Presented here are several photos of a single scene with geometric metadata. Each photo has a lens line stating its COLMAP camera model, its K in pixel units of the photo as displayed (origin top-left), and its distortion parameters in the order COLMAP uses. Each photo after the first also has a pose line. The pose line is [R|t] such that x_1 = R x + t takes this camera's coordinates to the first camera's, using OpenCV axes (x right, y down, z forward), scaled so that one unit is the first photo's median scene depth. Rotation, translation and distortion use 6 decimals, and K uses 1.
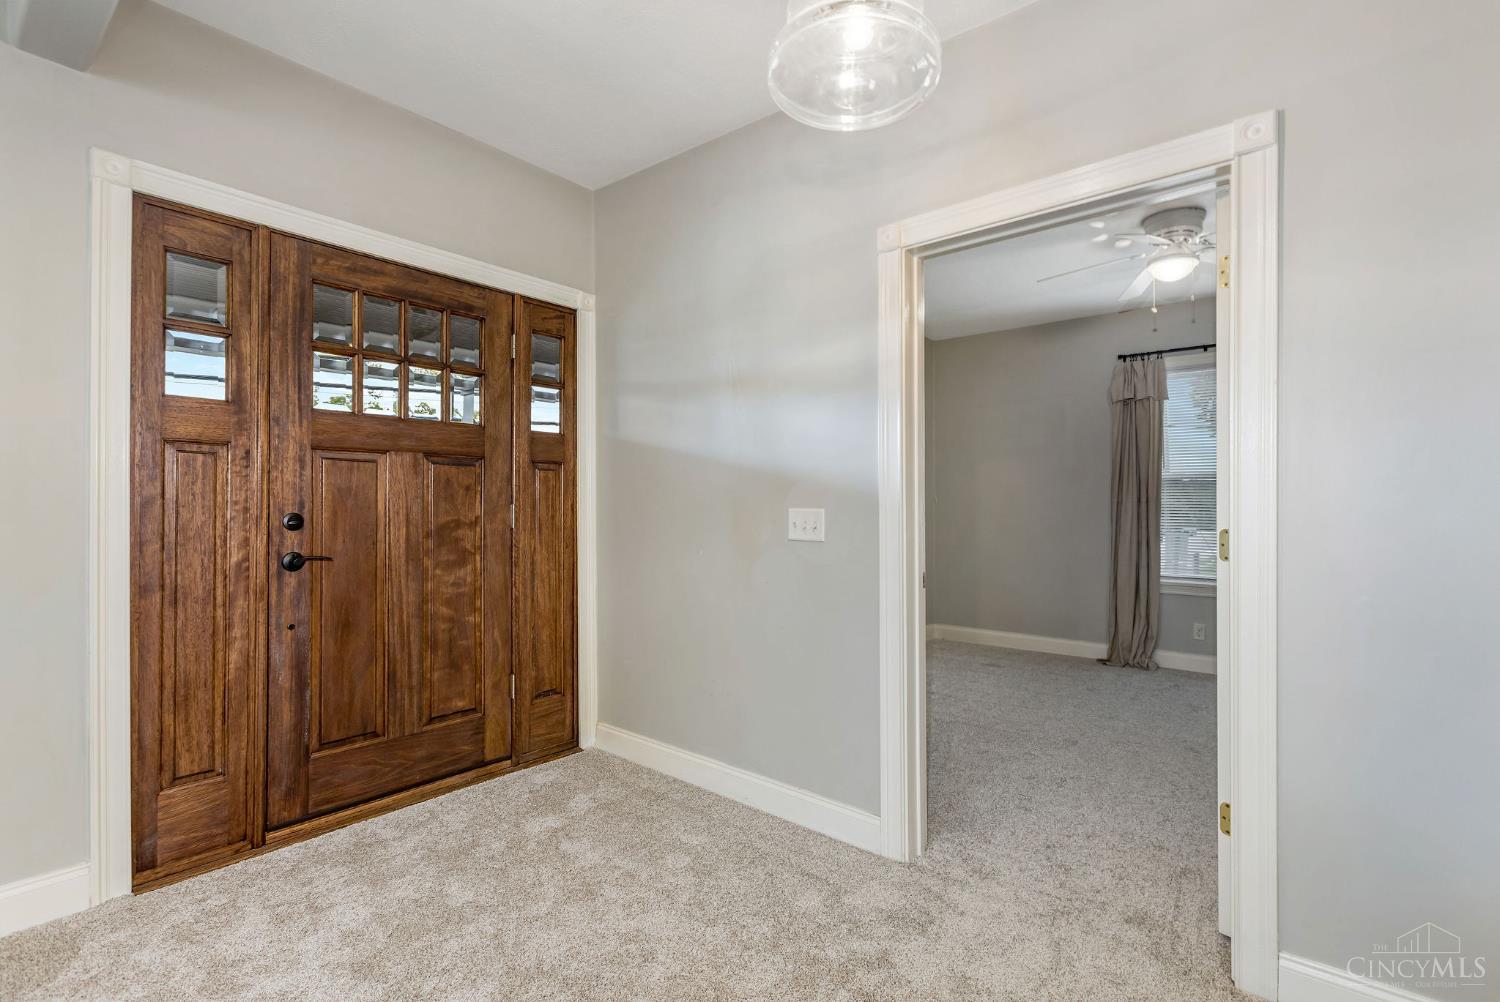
lens RADIAL K [[697.0, 0, 741.1], [0, 697.0, 514.8], [0, 0, 1]] dist [0.002245, 0.000044]
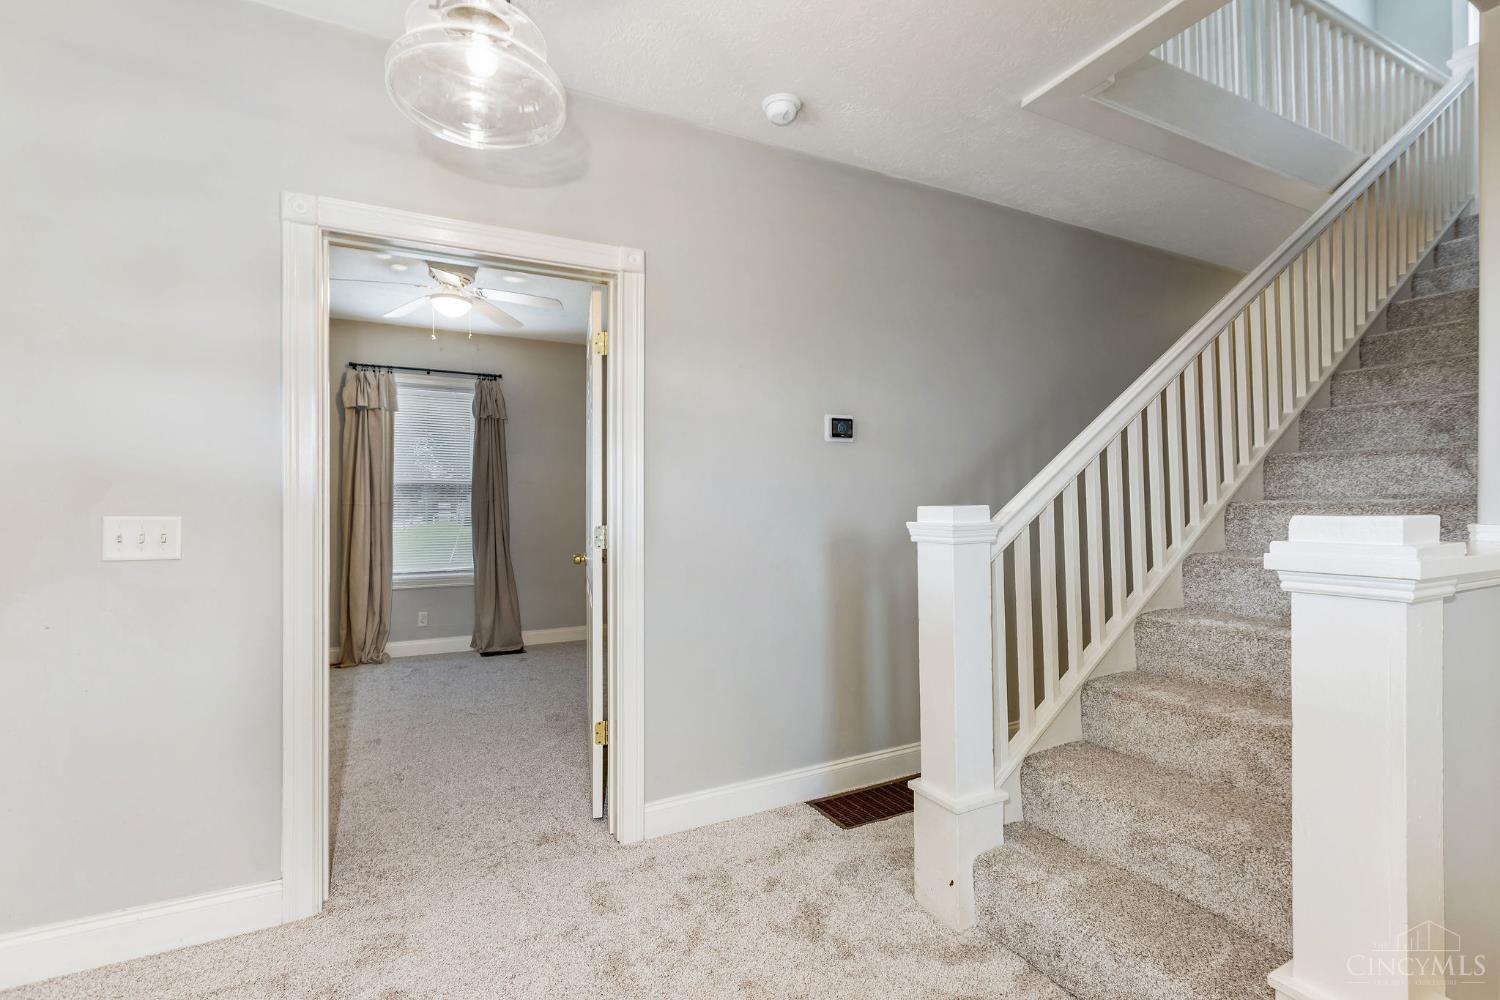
lens RADIAL K [[697.0, 0, 751.1], [0, 697.0, 496.6], [0, 0, 1]] dist [0.002245, 0.000044]
pose [[0.380516, 0.007291, 0.924745, -0.312711], [0.020288, 0.999662, -0.016230, -0.004314], [-0.924552, 0.024937, 0.380240, 0.116314]]
